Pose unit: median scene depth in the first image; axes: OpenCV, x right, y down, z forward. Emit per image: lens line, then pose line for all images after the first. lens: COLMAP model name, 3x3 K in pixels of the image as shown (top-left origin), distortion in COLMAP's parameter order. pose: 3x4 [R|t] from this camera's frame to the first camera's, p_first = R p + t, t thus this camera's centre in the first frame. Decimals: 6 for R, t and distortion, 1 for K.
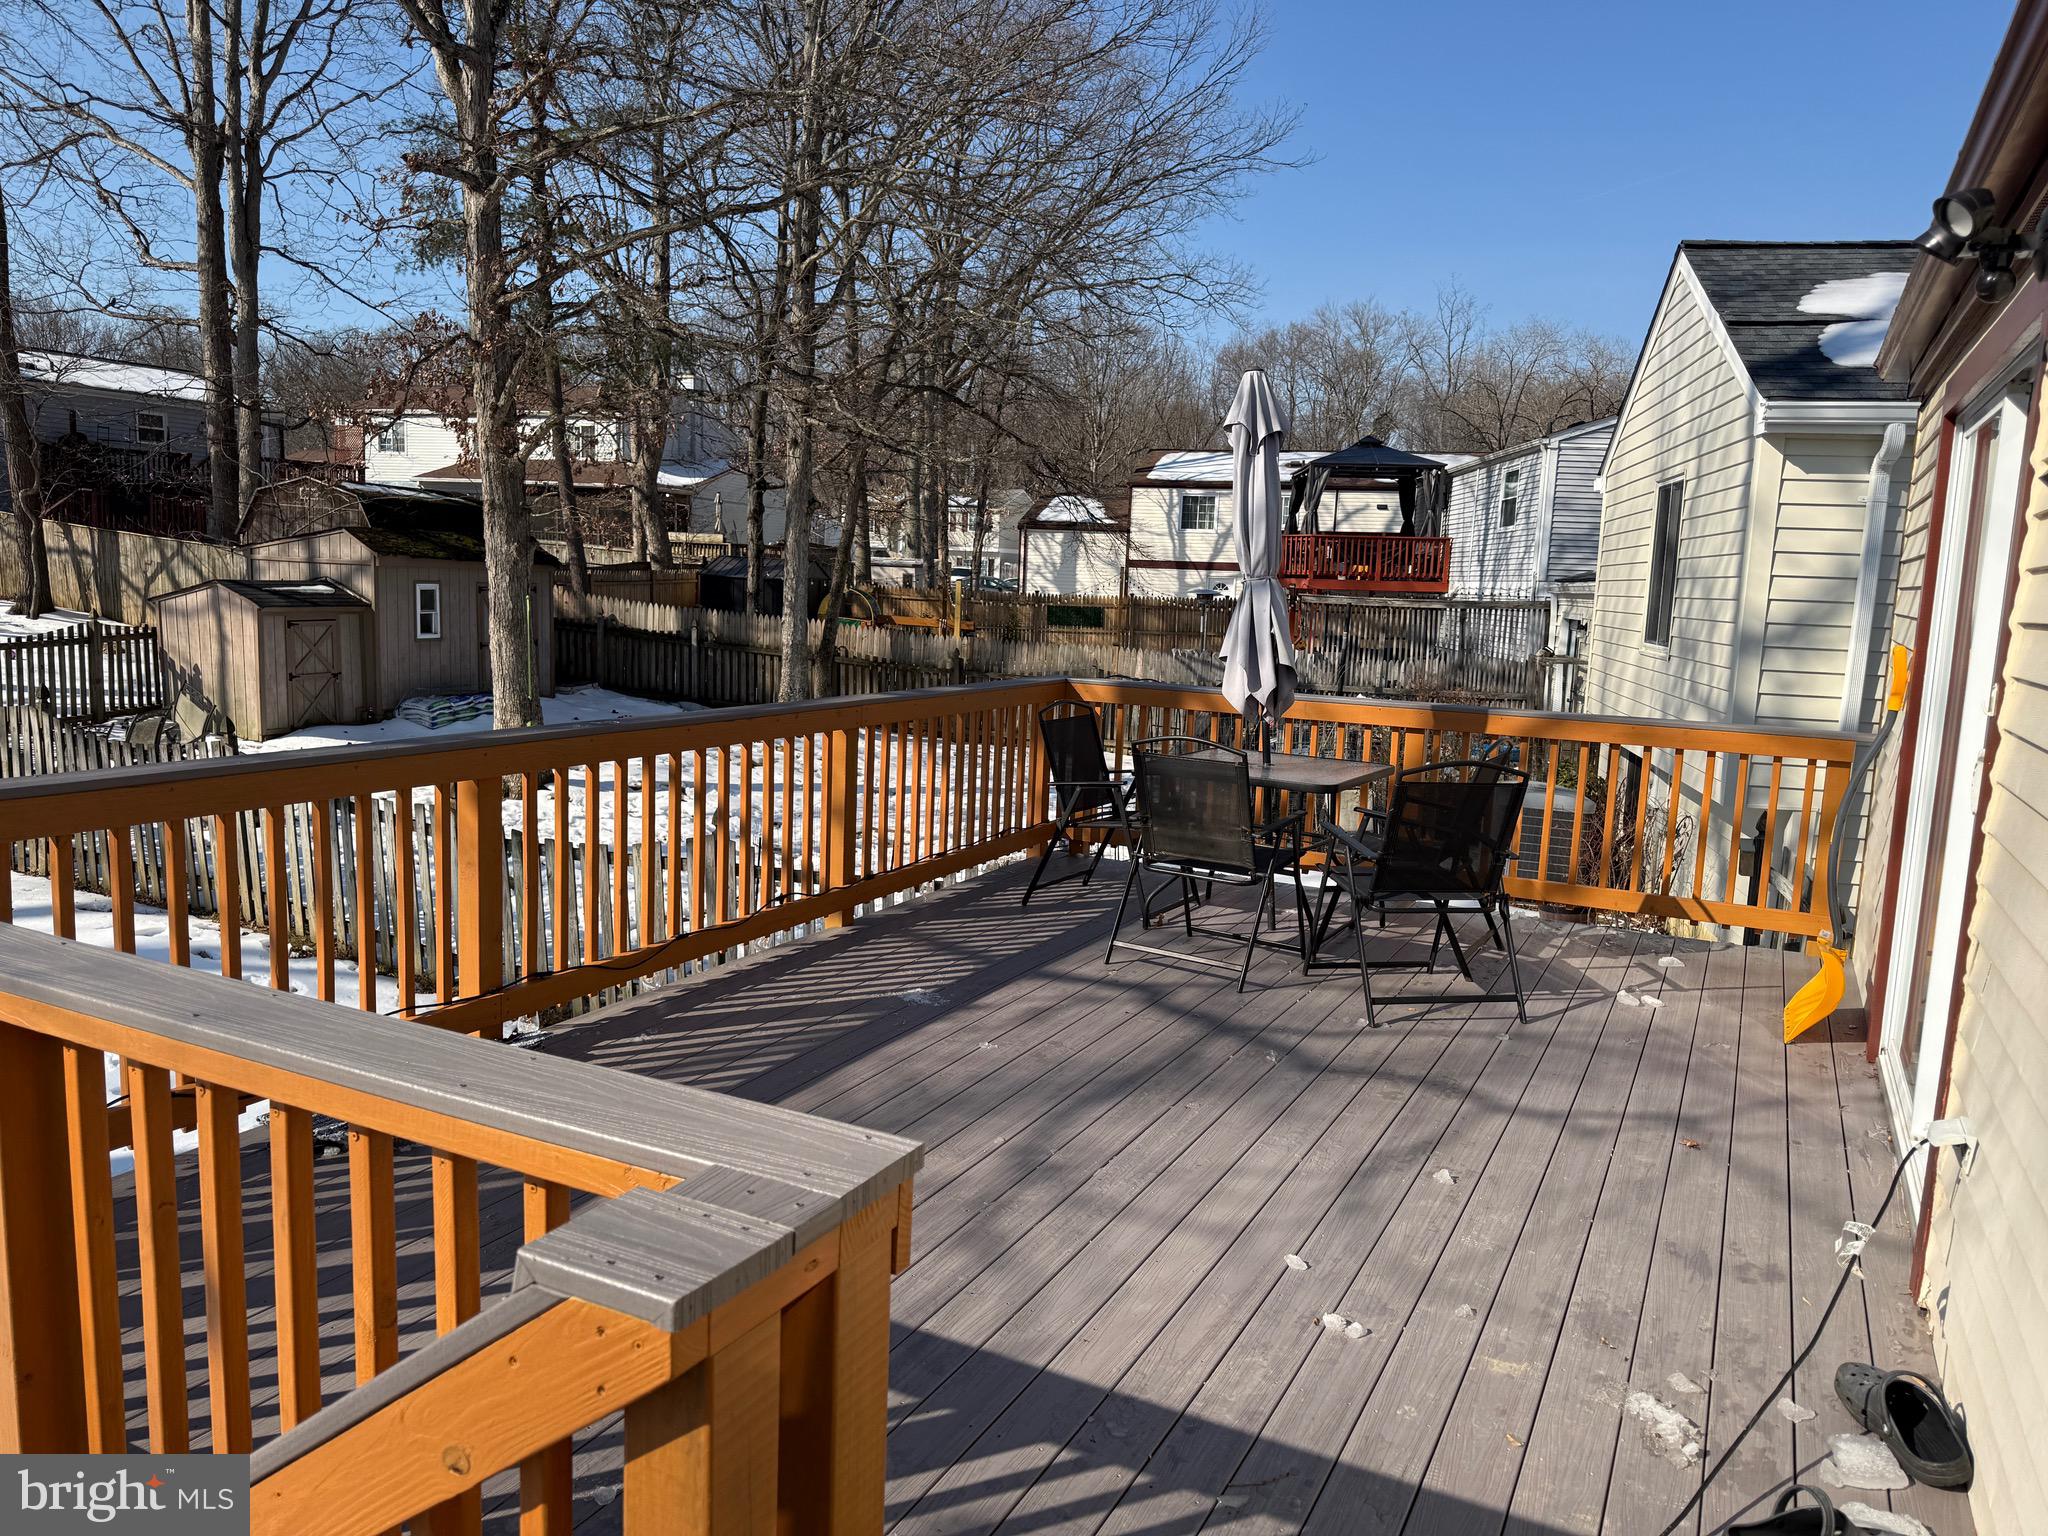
lens RADIAL K [[1416.5, 0, 1095.3], [0, 1416.5, 773.2], [0, 0, 1]] dist [0.088924, -0.096870]
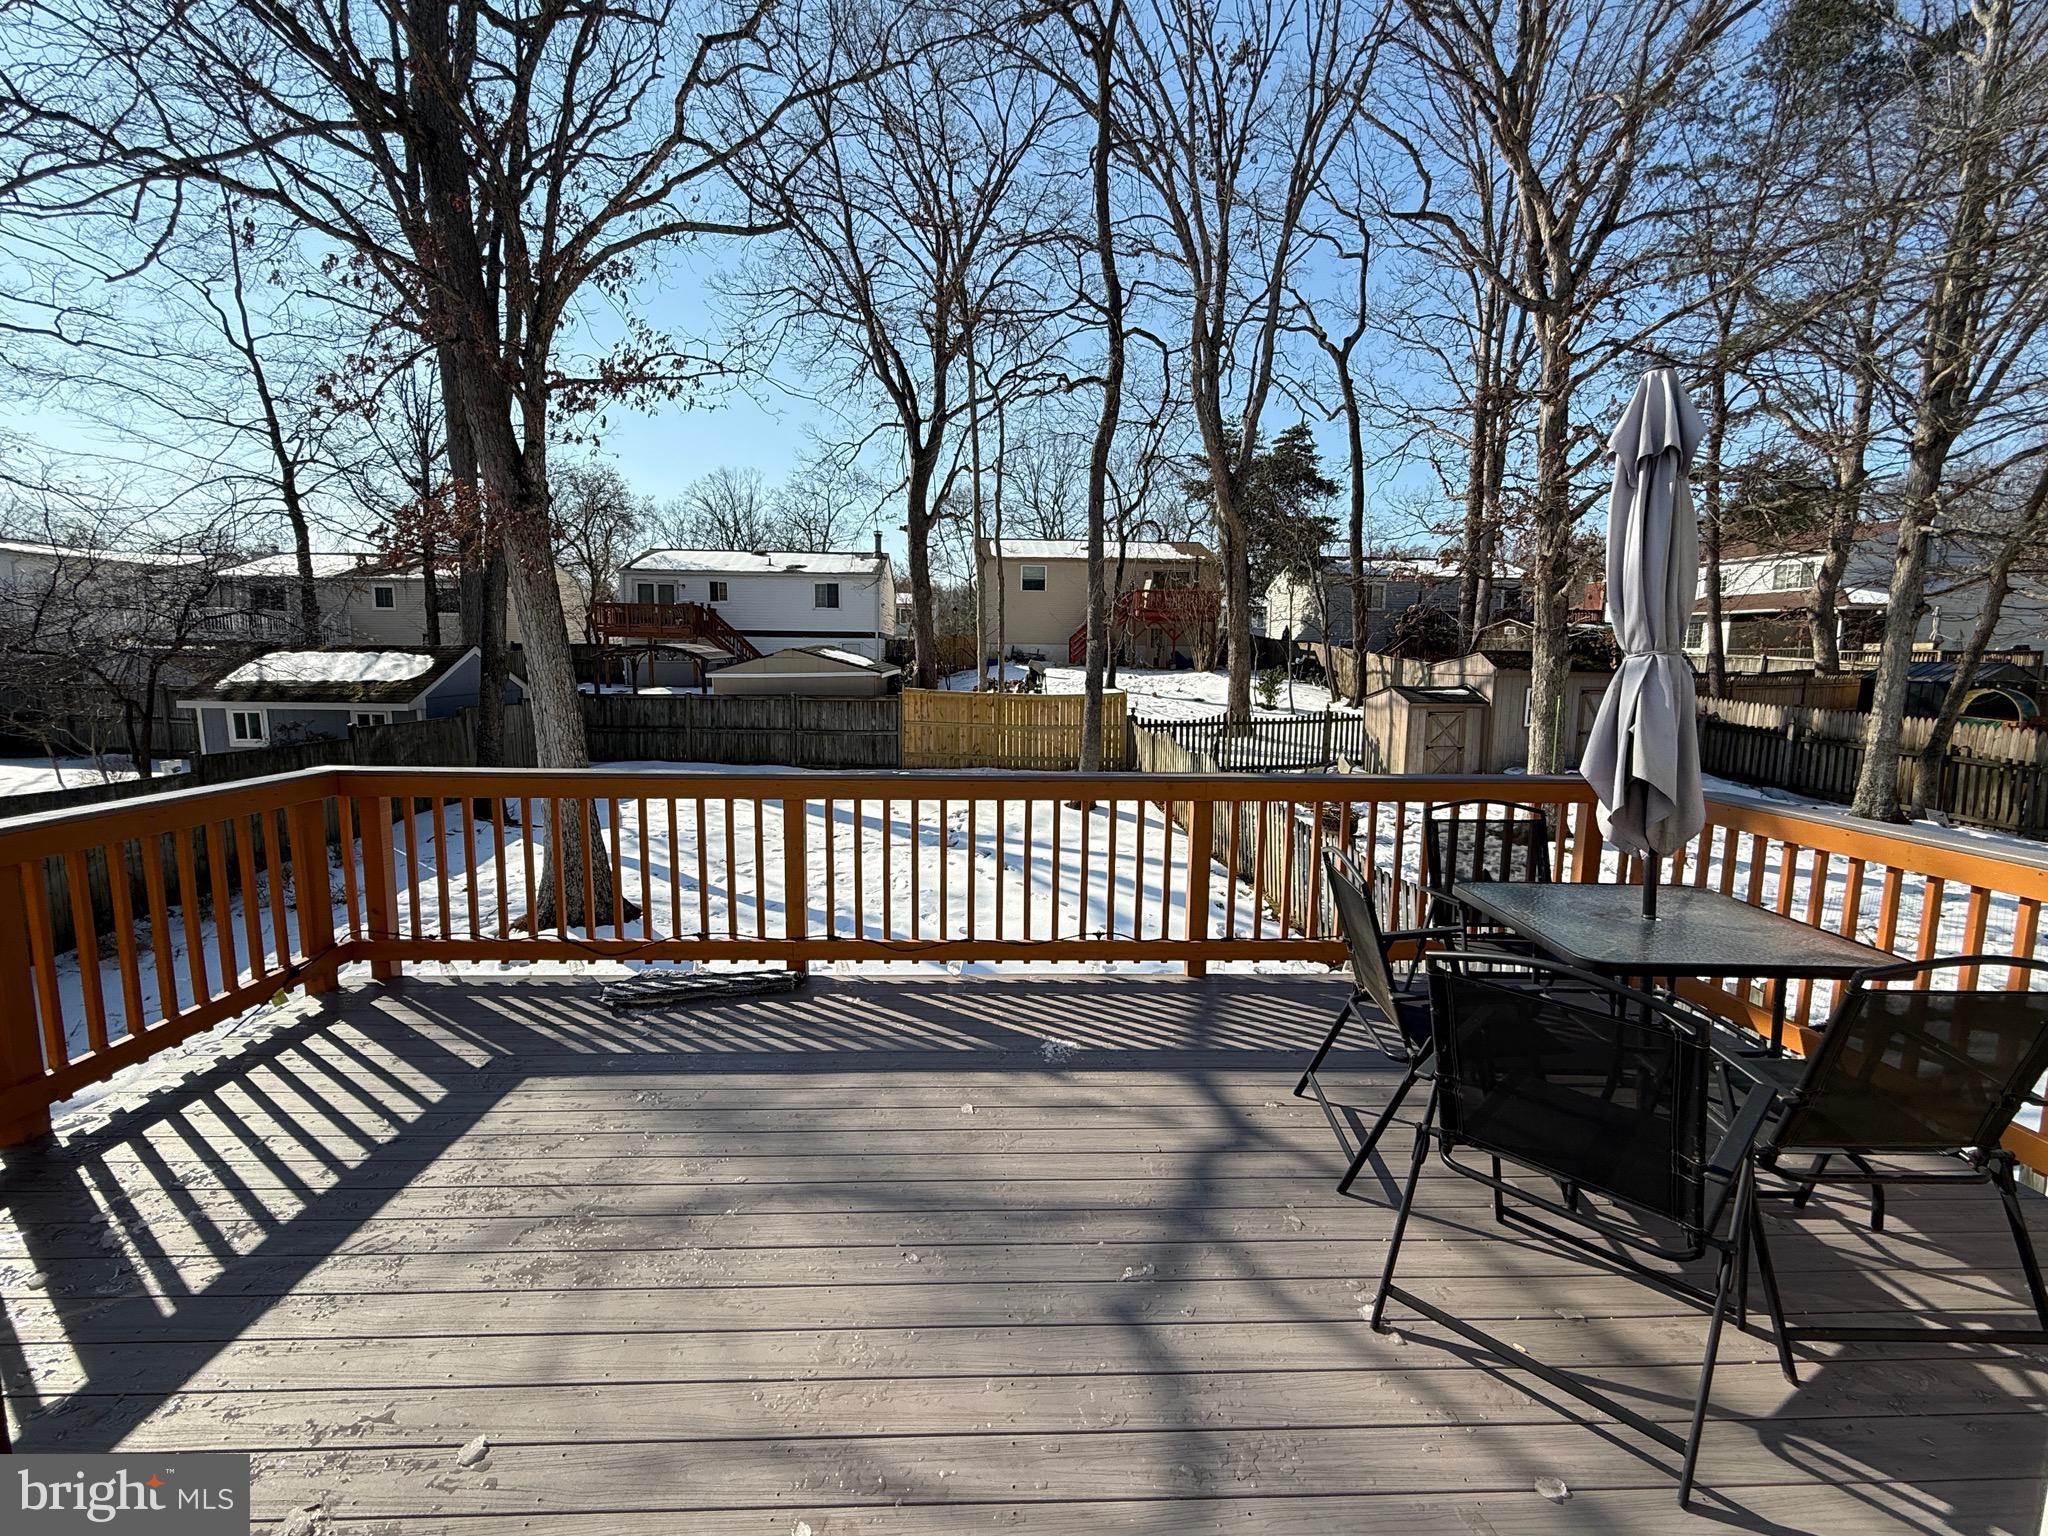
lens RADIAL K [[910.7, 0, 996.2], [0, 910.7, 762.1], [0, 0, 1]] dist [-0.002837, 0.000081]
pose [[0.461039, 0.067685, -0.884795, 0.433062], [-0.114145, 0.993327, 0.016510, -0.063178], [0.880008, 0.093383, 0.465688, 0.584107]]
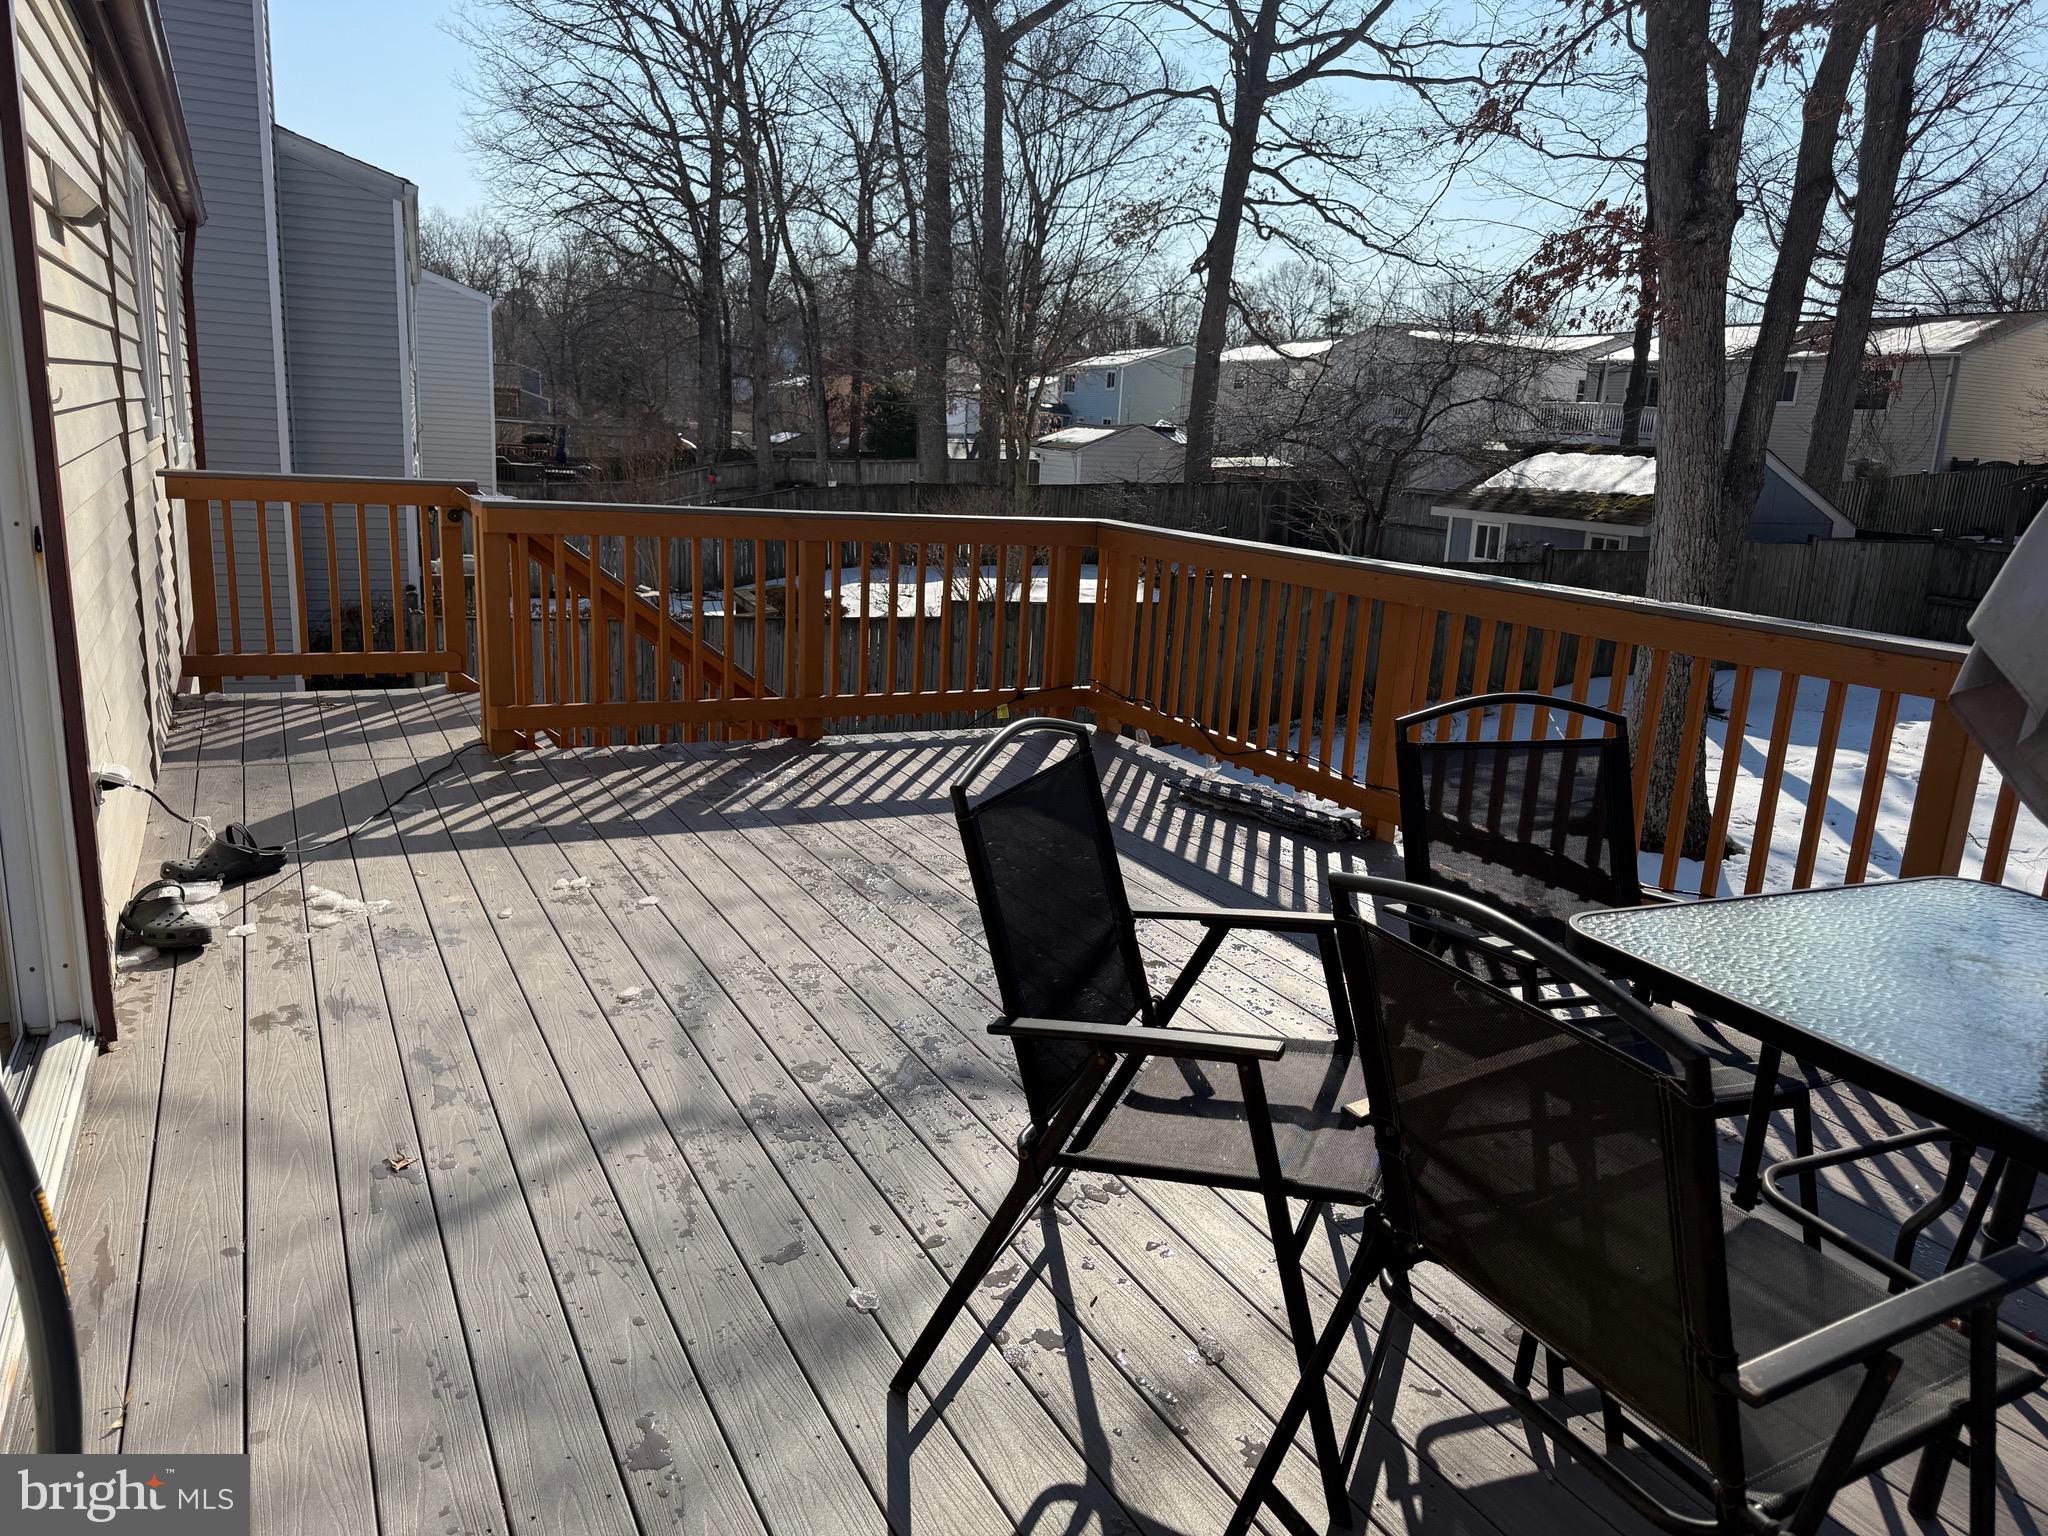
lens RADIAL K [[1426.2, 0, 1030.2], [0, 1426.2, 772.6], [0, 0, 1]] dist [0.152115, -0.280864]
pose [[-0.595840, 0.112286, -0.795215, 0.554954], [-0.190571, 0.942128, 0.275822, -0.106035], [0.780165, 0.315891, -0.539959, 1.131657]]
